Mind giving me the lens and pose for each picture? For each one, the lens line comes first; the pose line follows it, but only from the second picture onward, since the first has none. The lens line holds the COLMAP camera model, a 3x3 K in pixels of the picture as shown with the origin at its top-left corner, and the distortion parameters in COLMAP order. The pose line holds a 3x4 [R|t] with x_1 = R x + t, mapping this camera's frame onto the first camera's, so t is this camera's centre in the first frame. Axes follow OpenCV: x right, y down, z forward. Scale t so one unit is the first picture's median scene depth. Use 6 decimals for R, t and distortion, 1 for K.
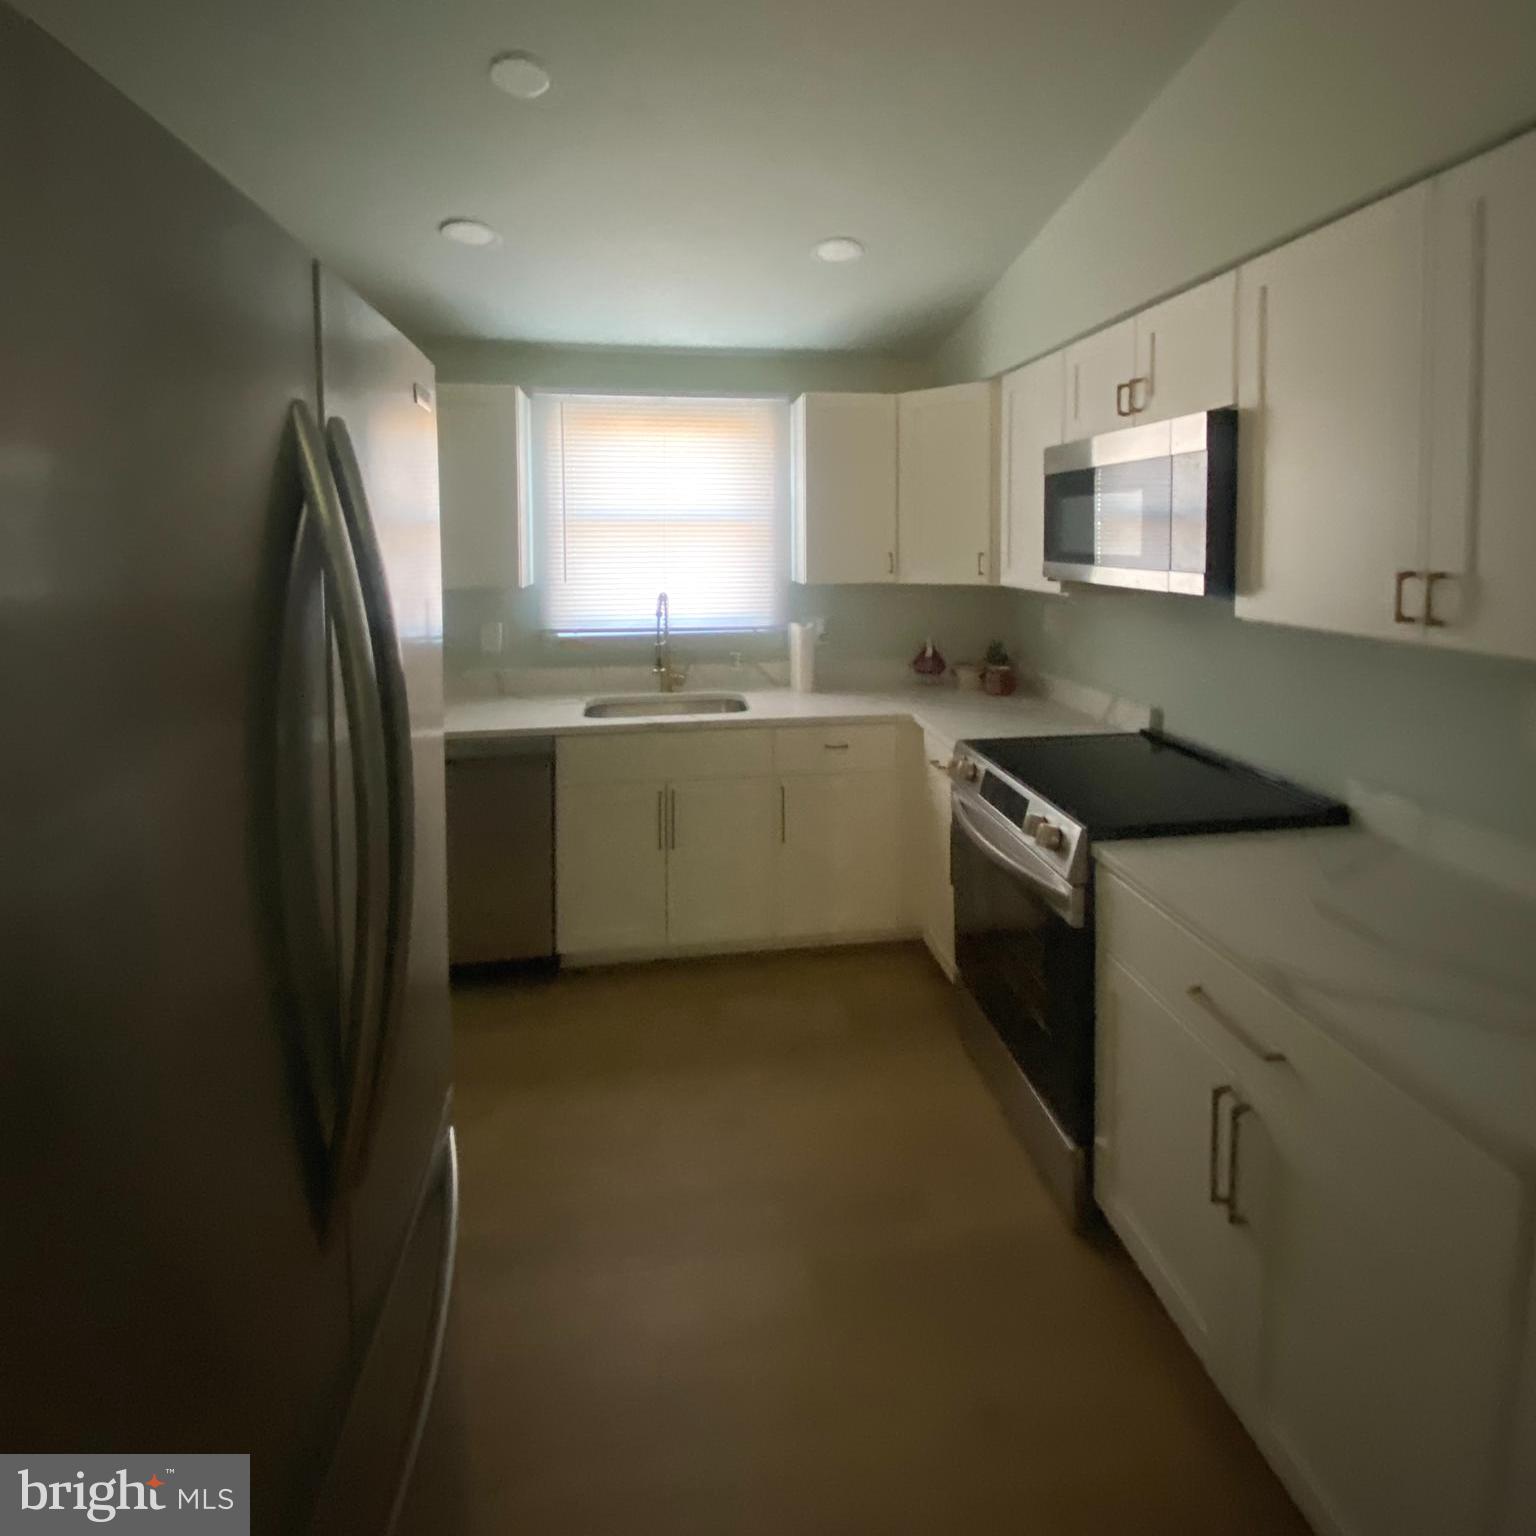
lens RADIAL K [[825.5, 0, 764.6], [0, 825.5, 571.5], [0, 0, 1]] dist [0.002897, -0.026107]
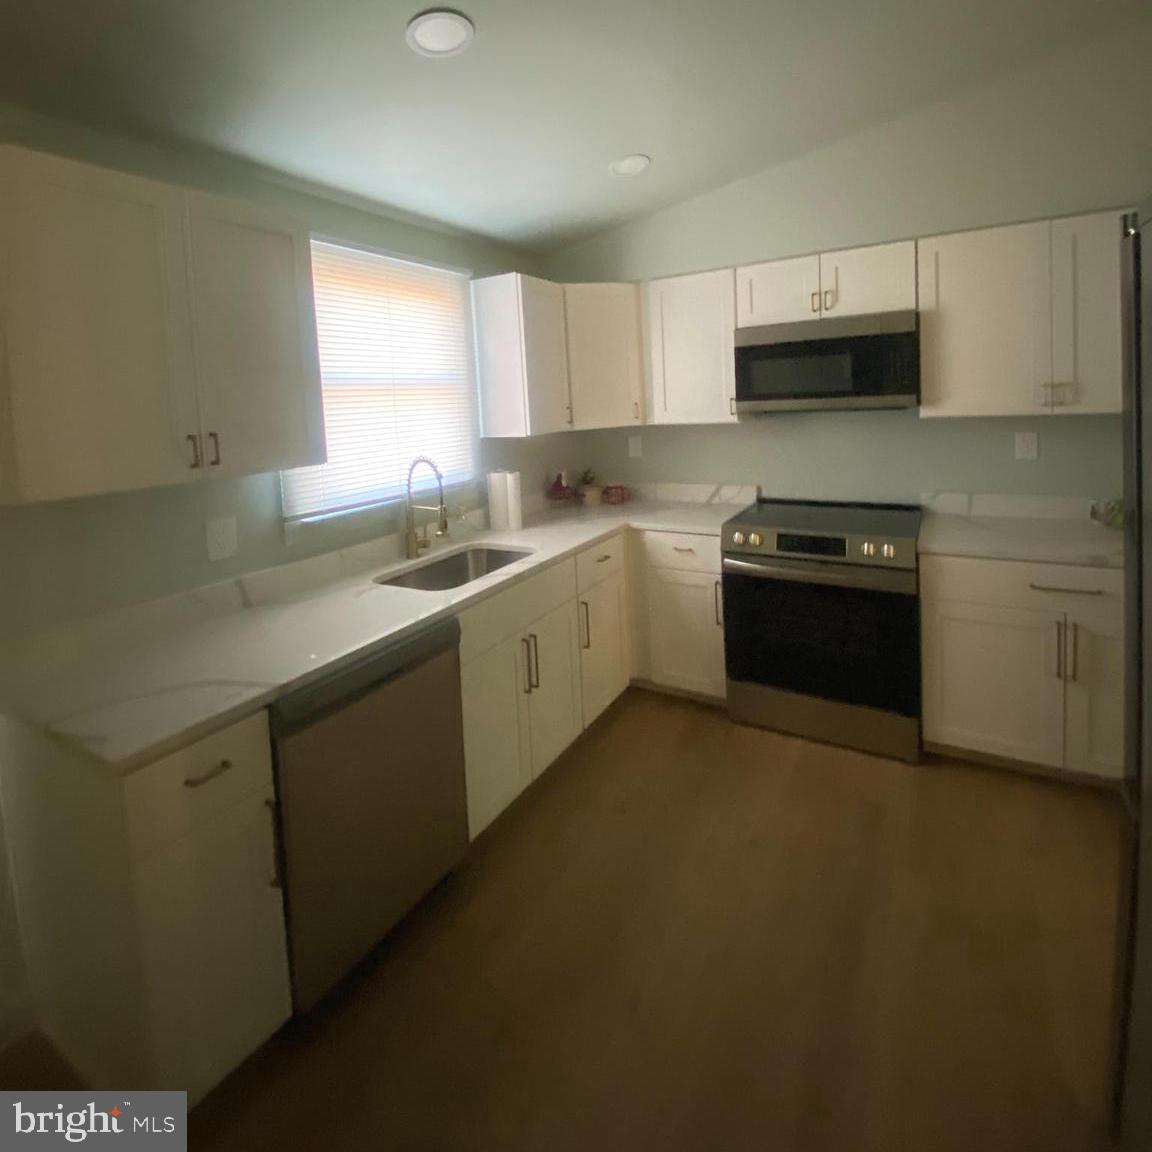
lens RADIAL K [[619.1, 0, 573.5], [0, 619.1, 428.6], [0, 0, 1]] dist [0.002897, -0.026107]
pose [[0.623714, -0.070468, 0.778470, -0.756173], [0.083406, 0.996242, 0.023355, -0.013900], [-0.777190, 0.050362, 0.627247, 0.488107]]
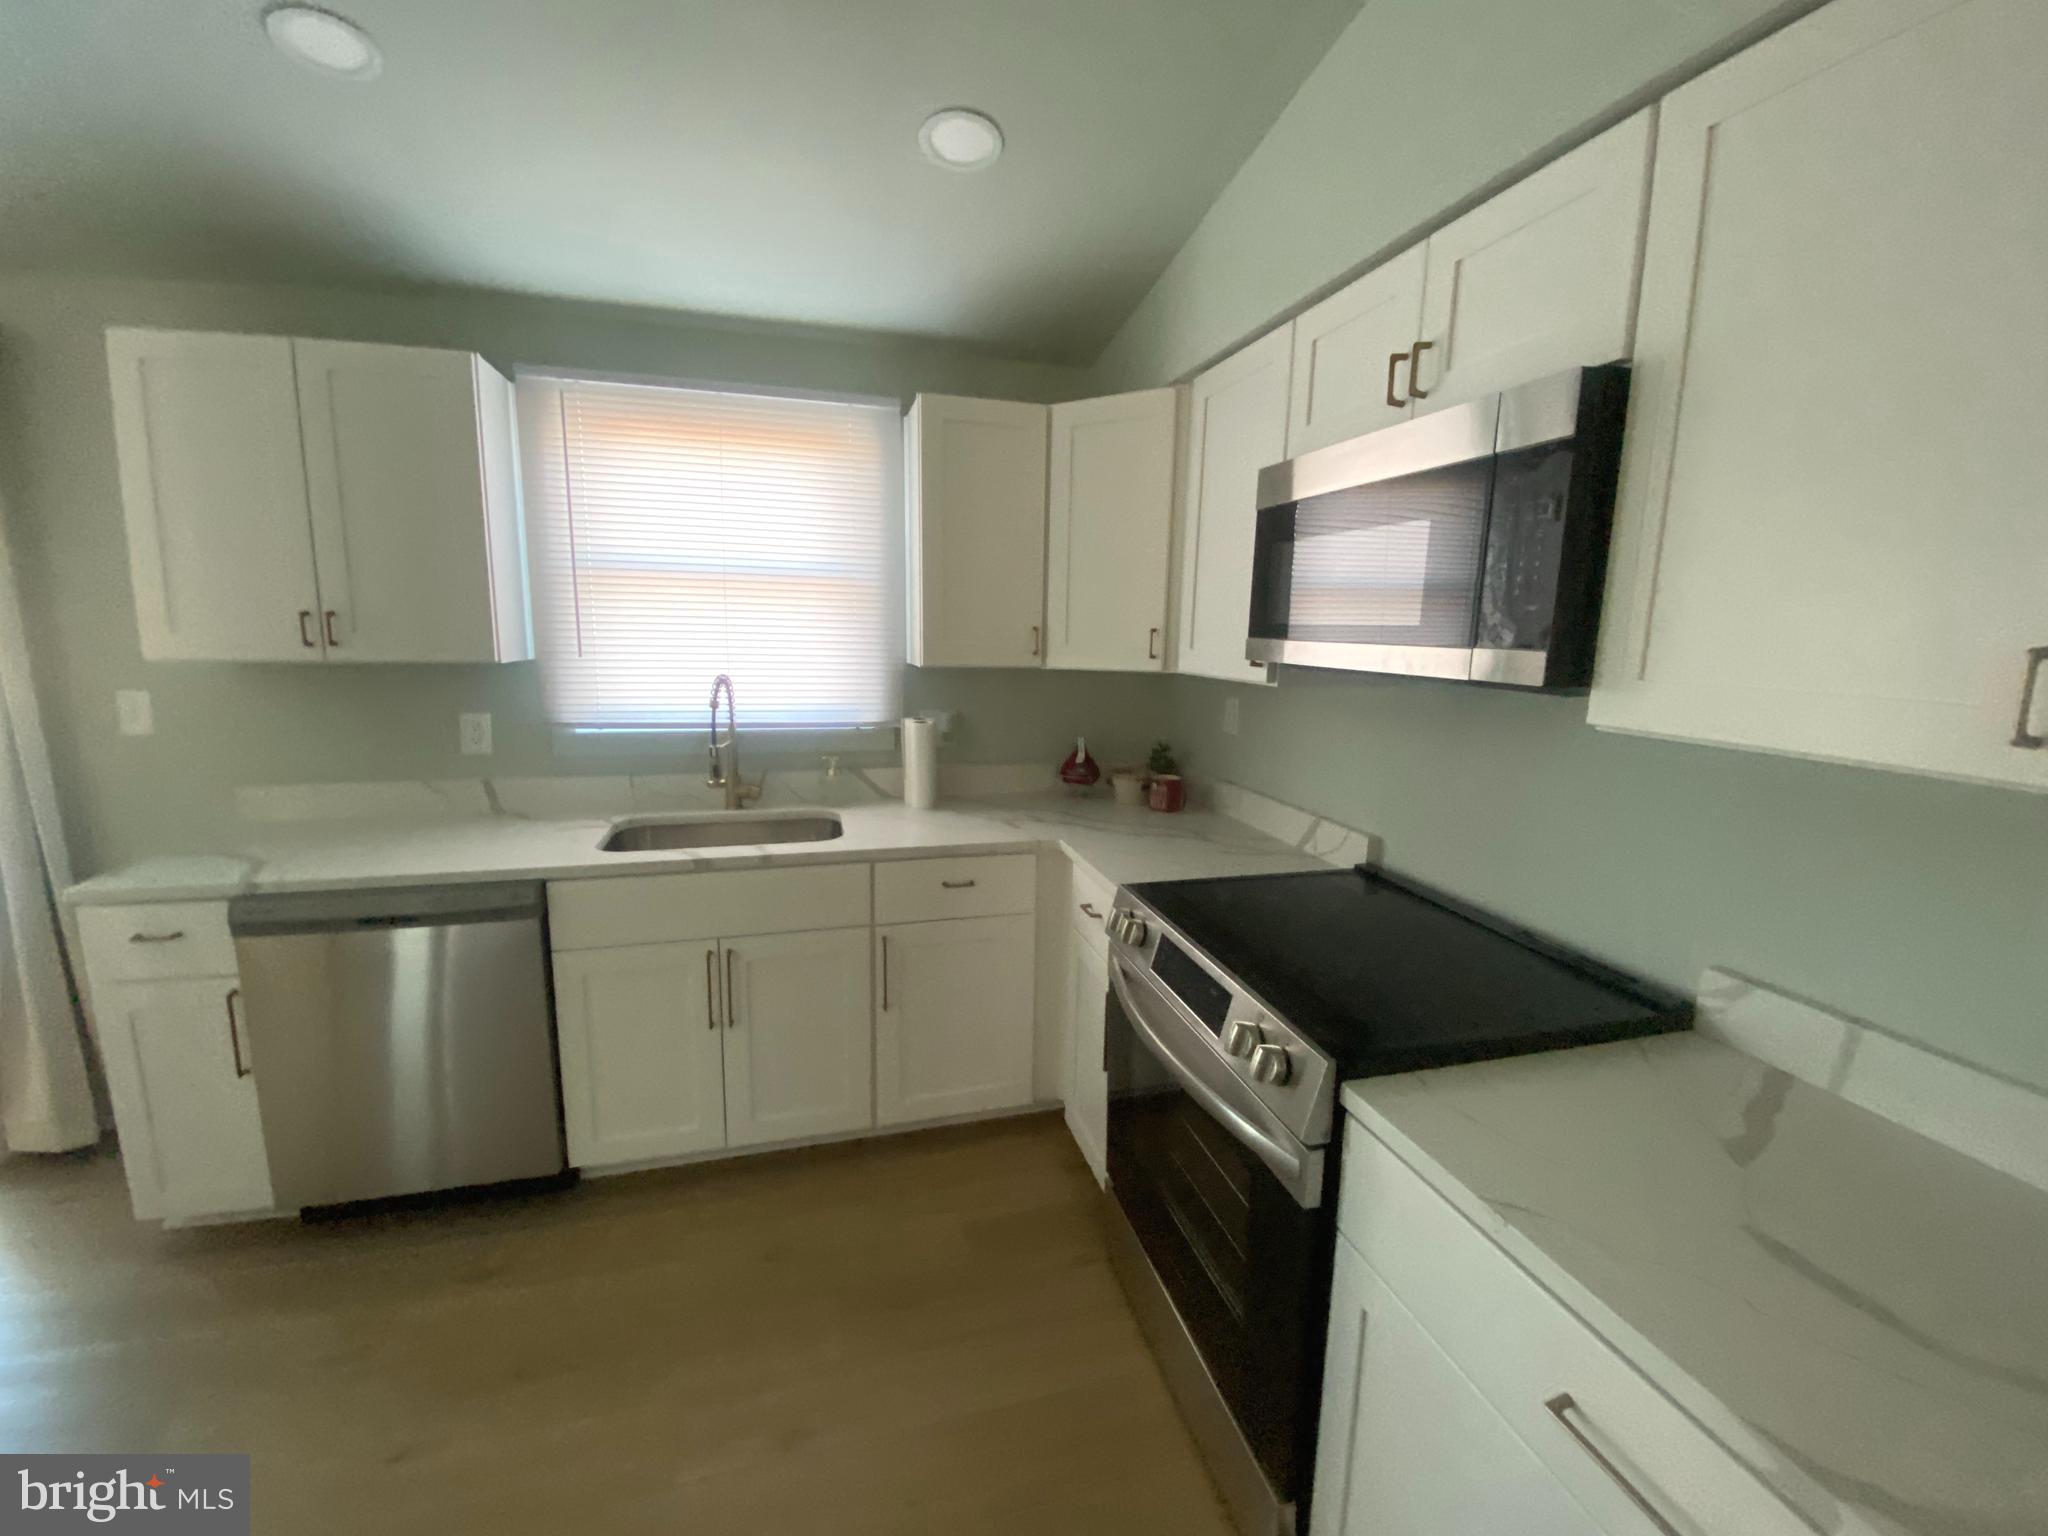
lens RADIAL K [[826.4, 0, 1024.0], [0, 826.4, 768.0], [0, 0, 1]] dist [-0.002036, -0.000519]
pose [[0.990590, 0.003004, 0.136833, 0.049782], [-0.020329, 0.991899, 0.125394, 0.013536], [-0.135347, -0.126996, 0.982626, 0.305168]]
